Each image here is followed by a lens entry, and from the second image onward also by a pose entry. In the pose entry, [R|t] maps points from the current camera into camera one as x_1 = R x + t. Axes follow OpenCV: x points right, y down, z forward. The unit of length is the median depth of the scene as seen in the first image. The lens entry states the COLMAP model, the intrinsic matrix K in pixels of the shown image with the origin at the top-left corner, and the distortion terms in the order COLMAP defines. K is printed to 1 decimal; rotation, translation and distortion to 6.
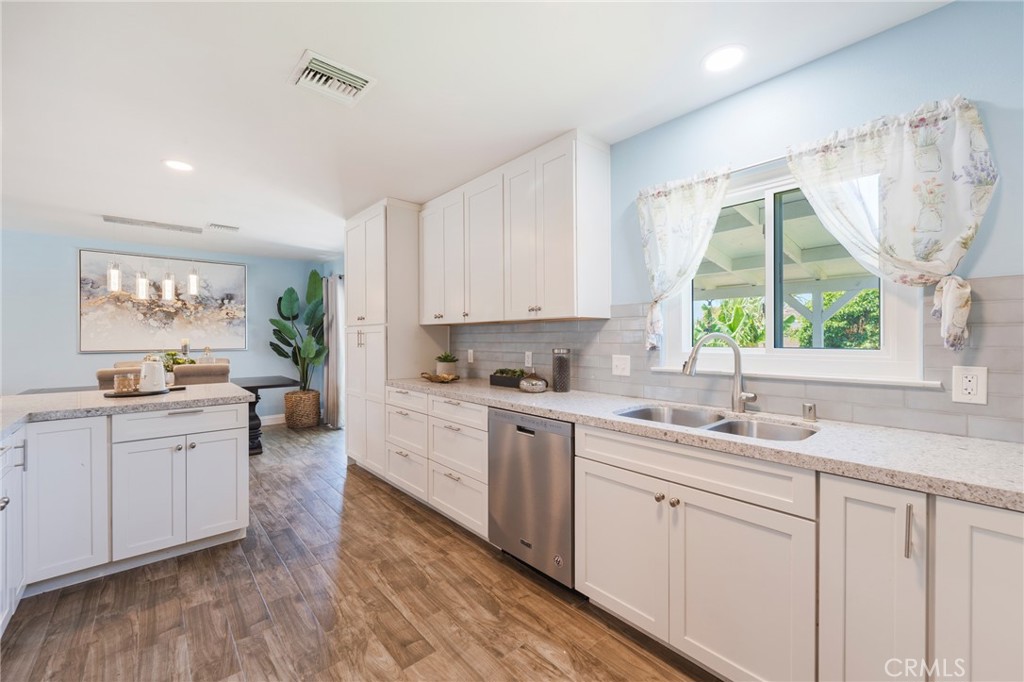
lens RADIAL K [[414.7, 0, 509.5], [0, 414.7, 338.1], [0, 0, 1]] dist [0.000255, -0.000923]
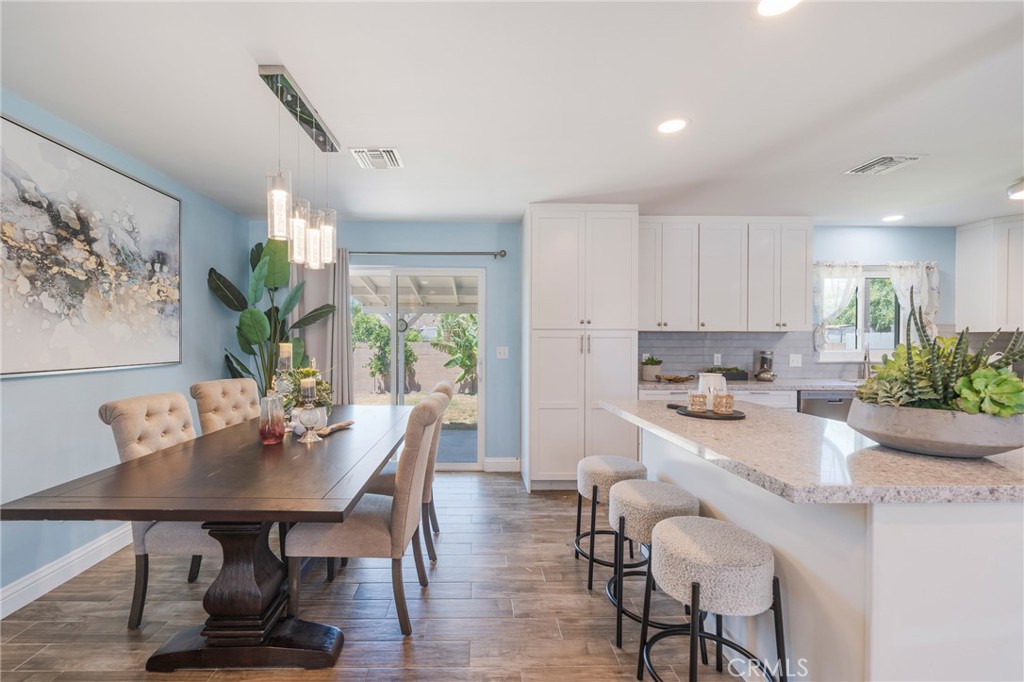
lens RADIAL K [[442.1, 0, 477.6], [0, 442.1, 346.8], [0, 0, 1]] dist [-0.005980, -0.000163]
pose [[0.638675, -0.004646, 0.769462, -2.001936], [-0.005145, 0.999934, 0.010308, -0.001361], [-0.769459, -0.010543, 0.638609, 0.877669]]
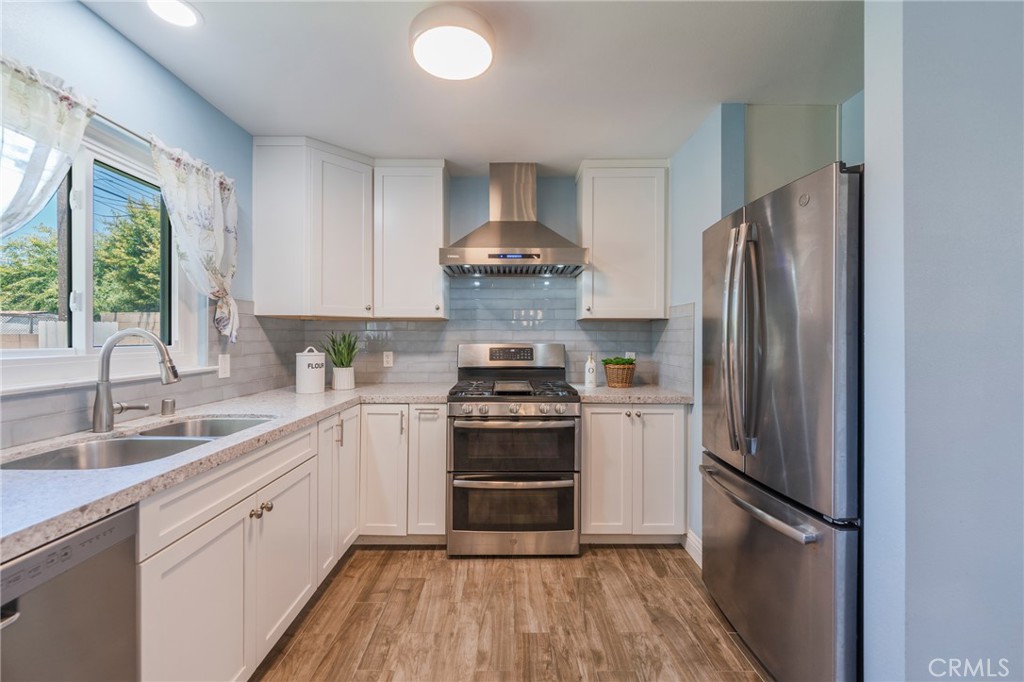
lens RADIAL K [[414.7, 0, 508.0], [0, 414.7, 338.1], [0, 0, 1]] dist [0.000255, -0.000923]
pose [[-0.754363, -0.002871, 0.656451, -0.416737], [-0.002079, 0.999996, 0.001986, 0.001871], [-0.656454, 0.000133, -0.754366, 0.868690]]
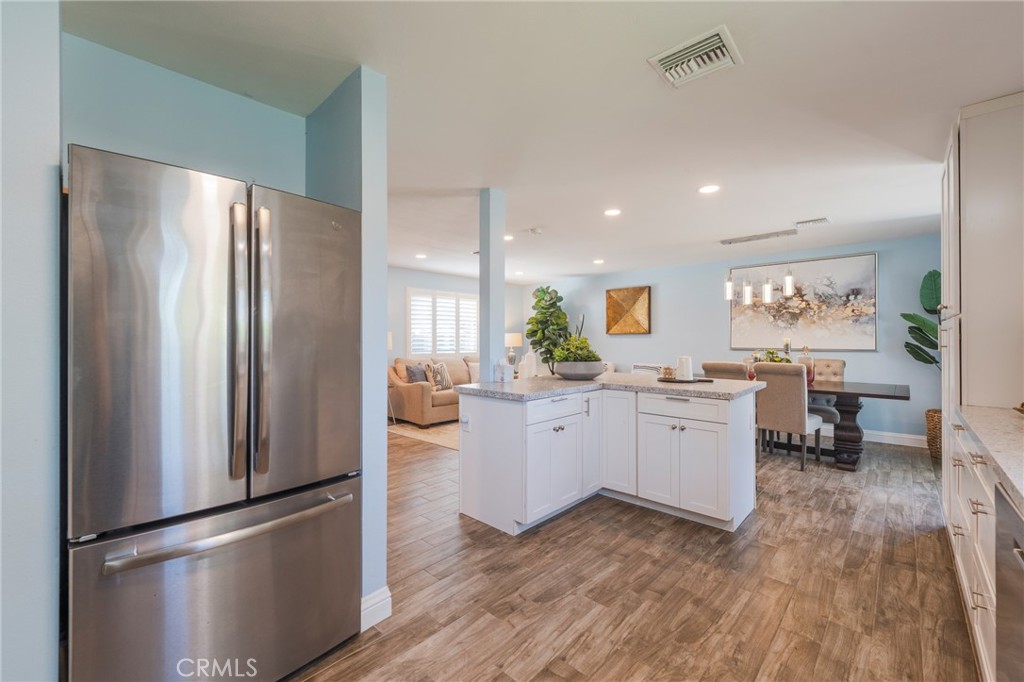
lens RADIAL K [[414.7, 0, 511.0], [0, 414.7, 339.9], [0, 0, 1]] dist [0.000255, -0.000923]
pose [[0.095244, 0.004736, -0.995443, 0.363753], [0.000229, 0.999989, 0.004779, 0.001109], [0.995454, -0.000683, 0.095242, 0.396307]]
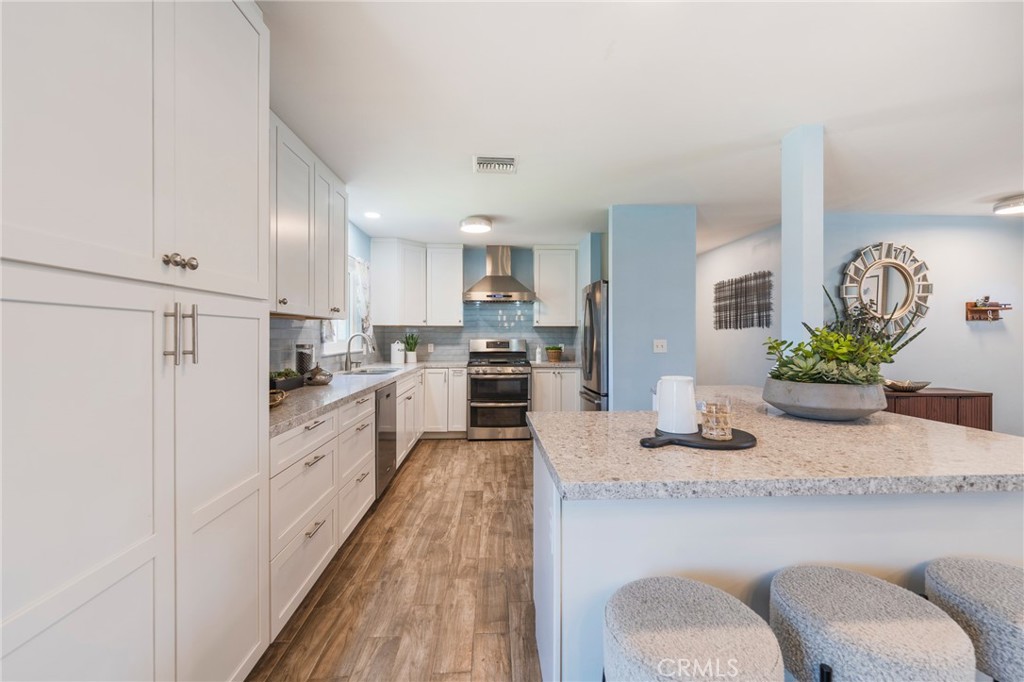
lens RADIAL K [[414.7, 0, 519.3], [0, 414.7, 339.5], [0, 0, 1]] dist [0.000255, -0.000923]
pose [[-0.794121, -0.004586, 0.607742, -1.125623], [-0.000288, 0.999974, 0.007170, 0.004654], [-0.607760, 0.005519, -0.794102, 1.707531]]
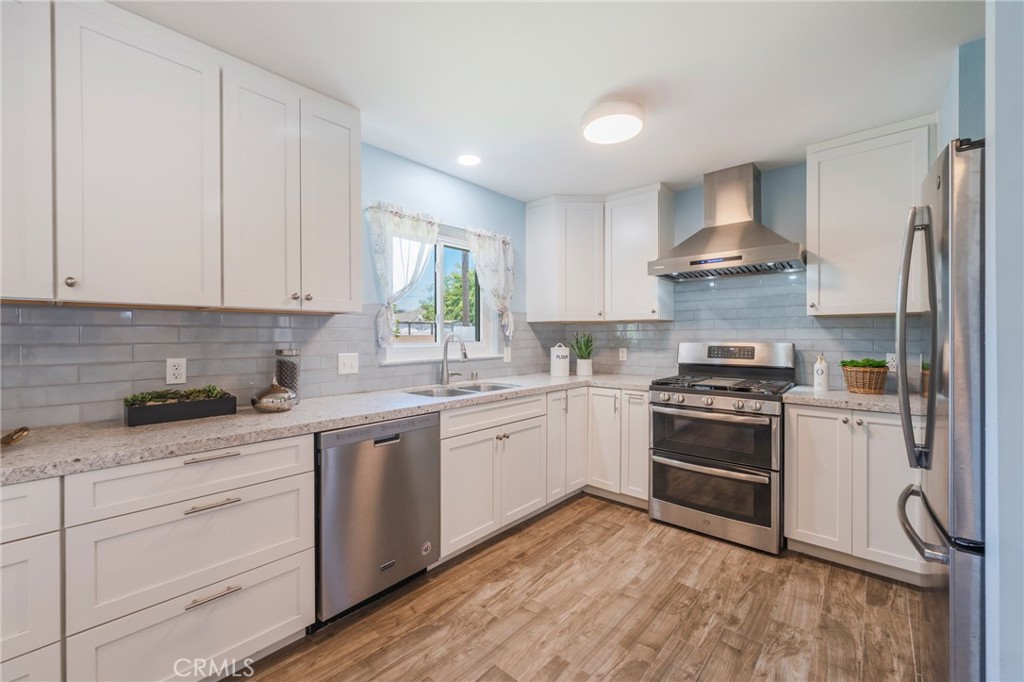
lens RADIAL K [[414.7, 0, 513.6], [0, 414.7, 337.3], [0, 0, 1]] dist [0.000255, -0.000923]
pose [[-0.131804, -0.002076, 0.991274, -0.787045], [0.001204, 0.999997, 0.002254, 0.001818], [-0.991275, 0.001491, -0.131801, 0.759657]]
